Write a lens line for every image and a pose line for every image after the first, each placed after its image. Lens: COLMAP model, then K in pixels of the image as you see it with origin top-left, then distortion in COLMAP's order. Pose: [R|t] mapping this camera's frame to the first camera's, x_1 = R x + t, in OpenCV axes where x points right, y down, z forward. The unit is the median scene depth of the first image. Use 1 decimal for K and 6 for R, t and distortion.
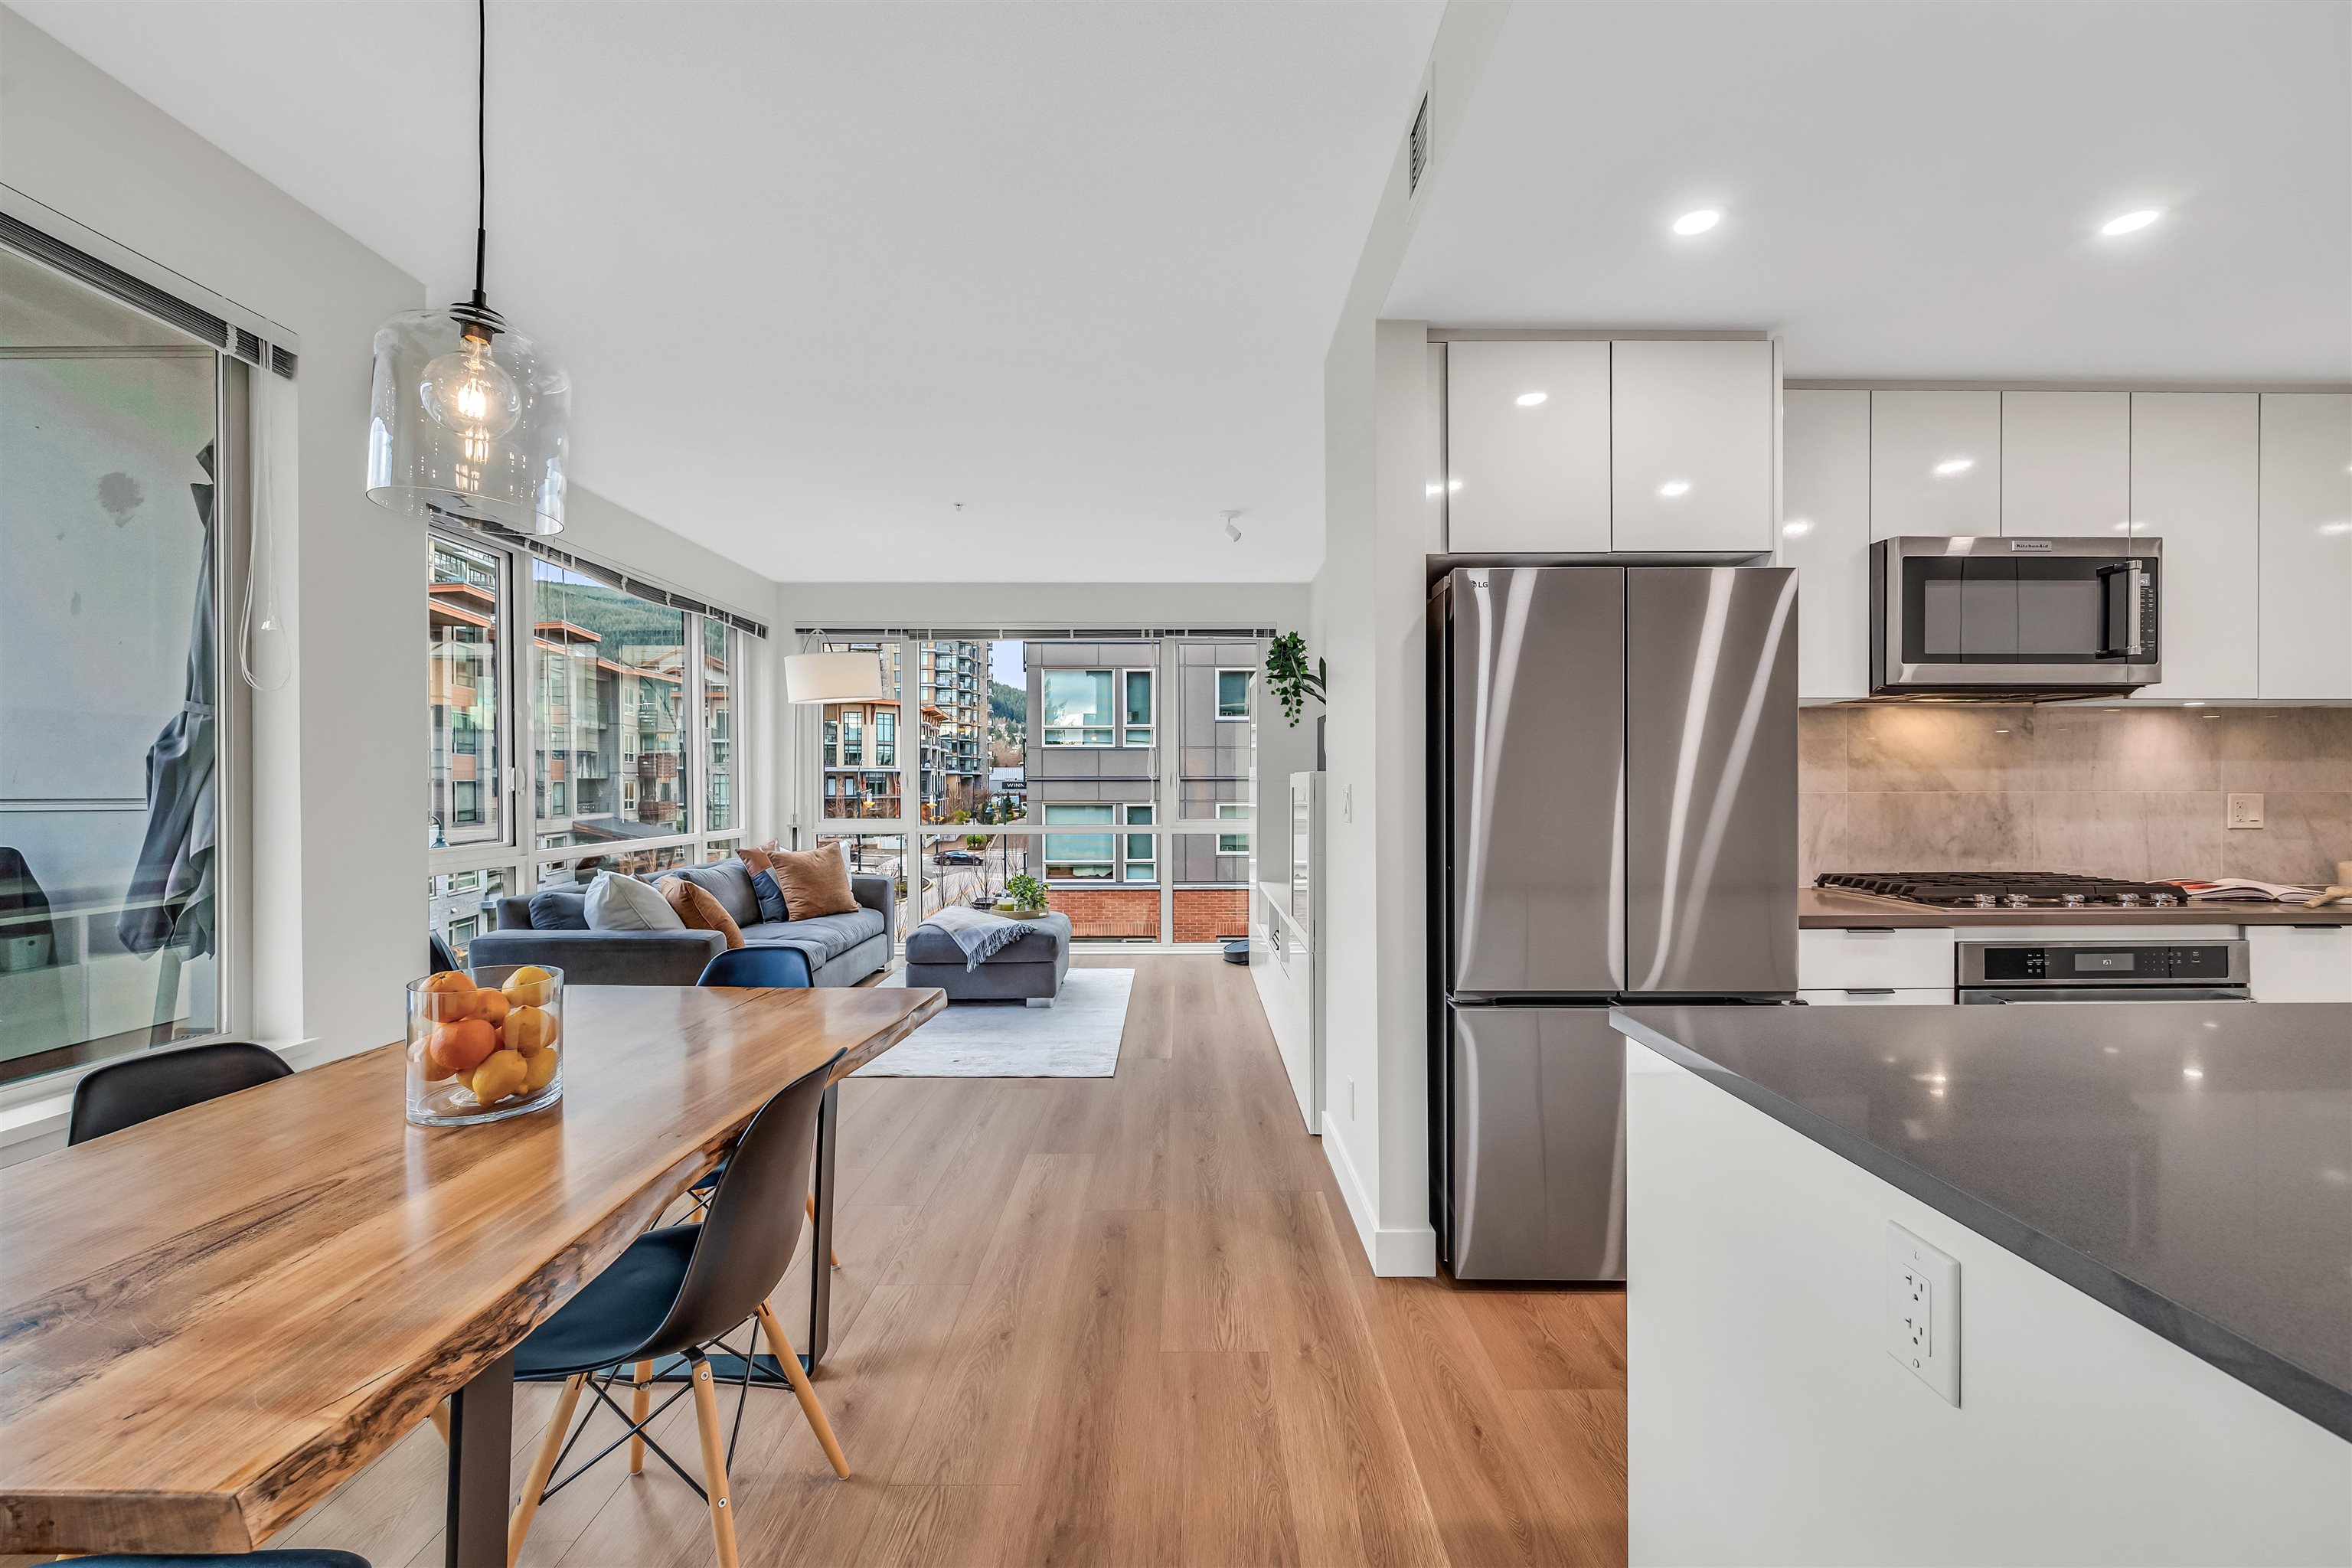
lens RADIAL K [[950.5, 0, 1186.7], [0, 950.5, 784.7], [0, 0, 1]] dist [-0.002130, 0.000030]
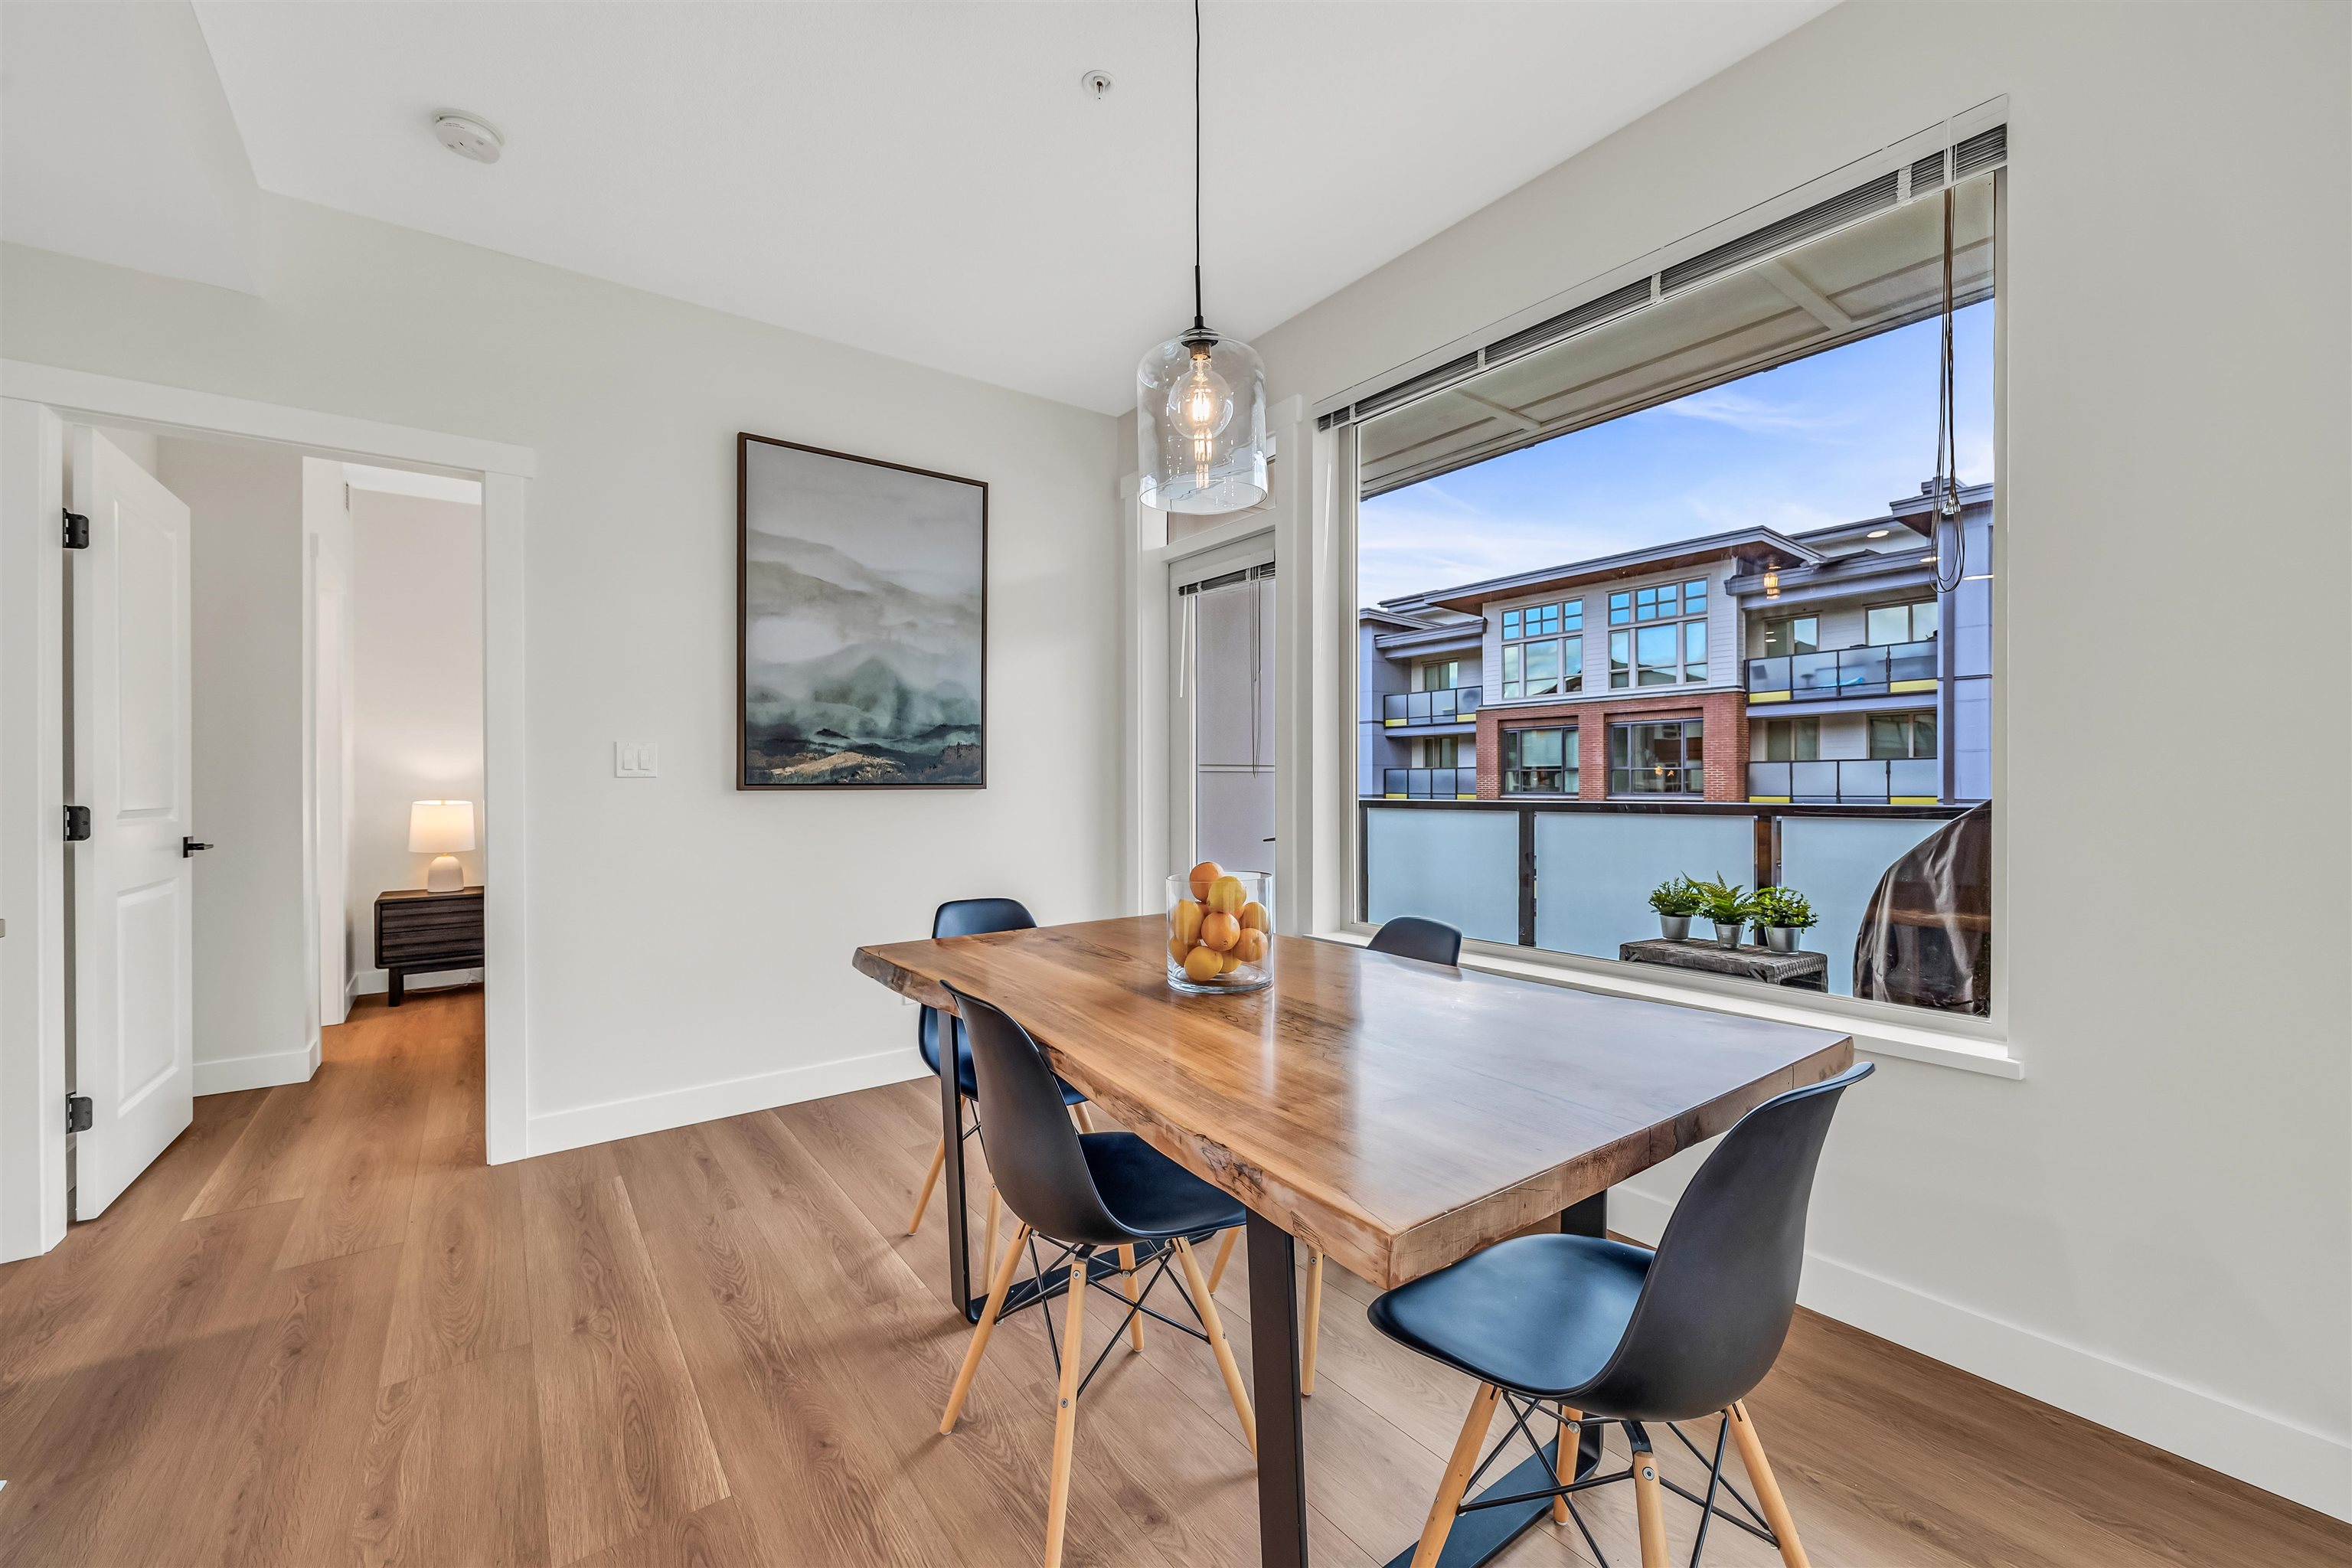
lens RADIAL K [[950.5, 0, 1193.4], [0, 950.5, 788.1], [0, 0, 1]] dist [-0.002130, 0.000030]
pose [[-0.804214, 0.009877, -0.594257, 0.001937], [0.003899, 0.999928, 0.011342, 0.037552], [0.594327, 0.006804, -0.804195, 0.944528]]
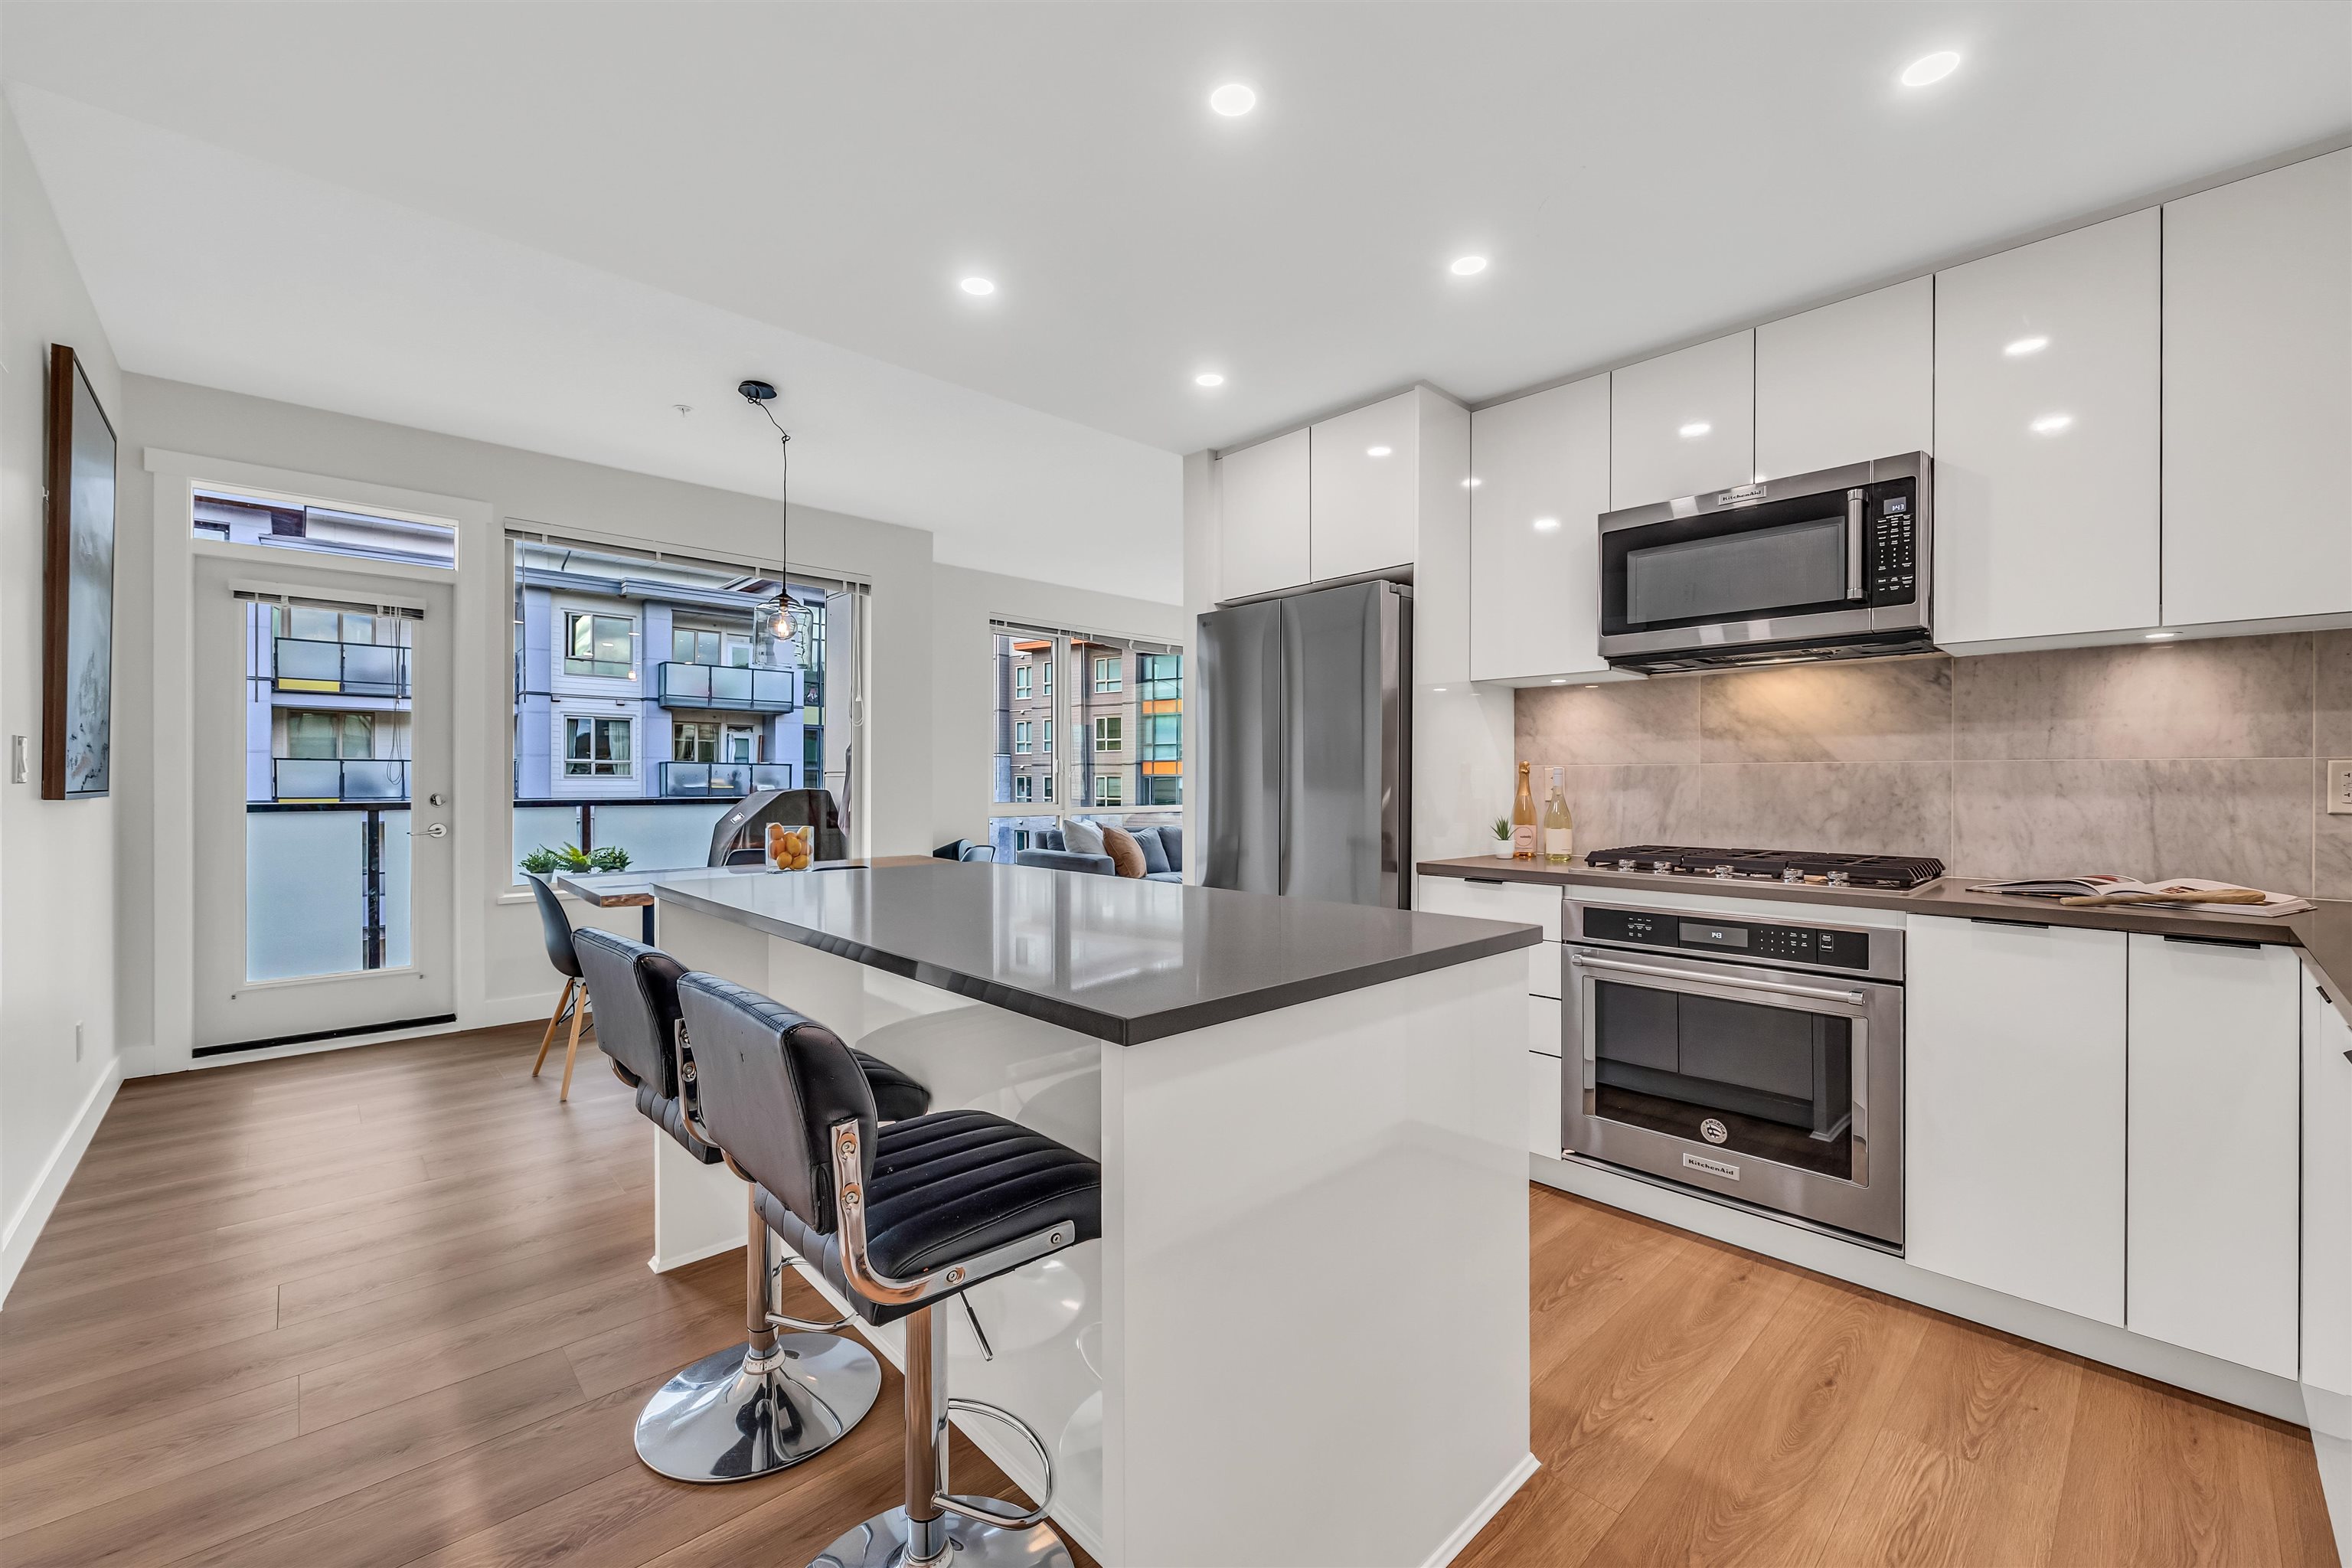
lens RADIAL K [[950.5, 0, 1179.6], [0, 950.5, 778.9], [0, 0, 1]] dist [-0.002130, 0.000030]
pose [[0.678009, 0.003228, -0.735047, 1.042204], [-0.006308, 0.999979, -0.001427, 0.027733], [0.735027, 0.005604, 0.678015, -0.034540]]
